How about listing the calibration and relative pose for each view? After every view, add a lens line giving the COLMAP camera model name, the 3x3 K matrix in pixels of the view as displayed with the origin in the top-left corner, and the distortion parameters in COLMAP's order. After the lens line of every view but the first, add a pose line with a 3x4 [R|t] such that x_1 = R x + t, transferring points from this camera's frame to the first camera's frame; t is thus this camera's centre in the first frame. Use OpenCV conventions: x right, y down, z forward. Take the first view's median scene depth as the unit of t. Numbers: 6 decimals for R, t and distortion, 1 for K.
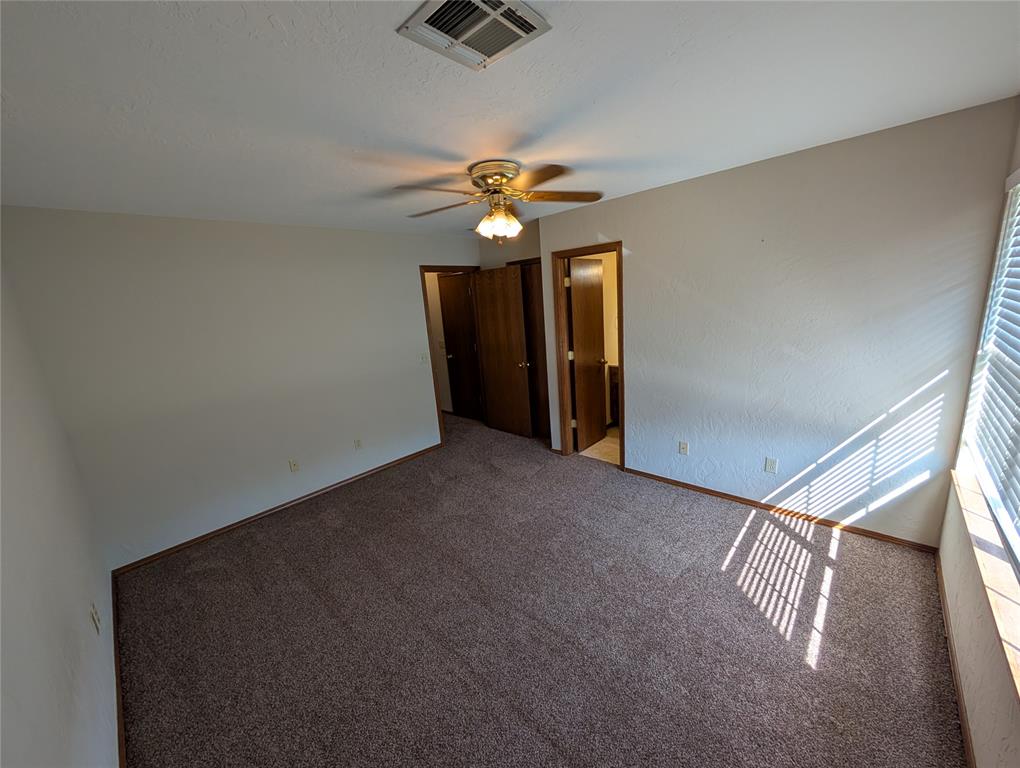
lens RADIAL K [[386.2, 0, 510.0], [0, 386.2, 384.0], [0, 0, 1]] dist [-0.000486, 0.000232]
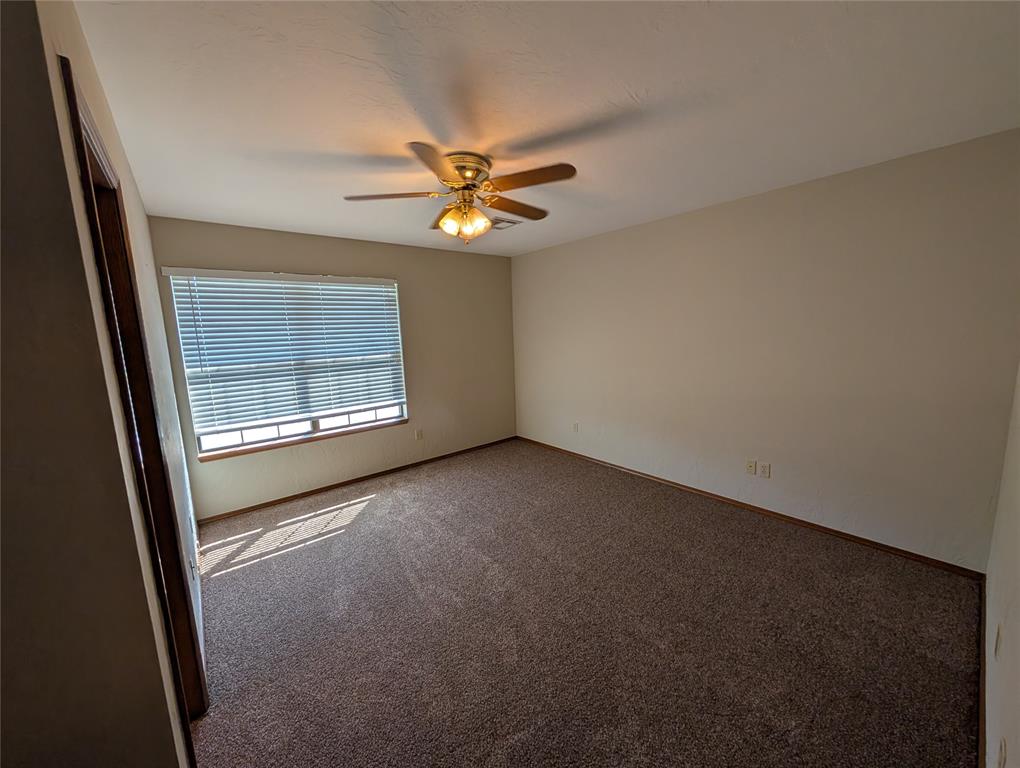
lens RADIAL K [[386.2, 0, 510.0], [0, 386.2, 384.0], [0, 0, 1]] dist [-0.000486, 0.000232]
pose [[-0.984908, 0.096728, 0.143528, -0.235126], [0.141810, 0.926414, 0.348779, -0.359149], [-0.099230, 0.363869, -0.926150, 2.101384]]
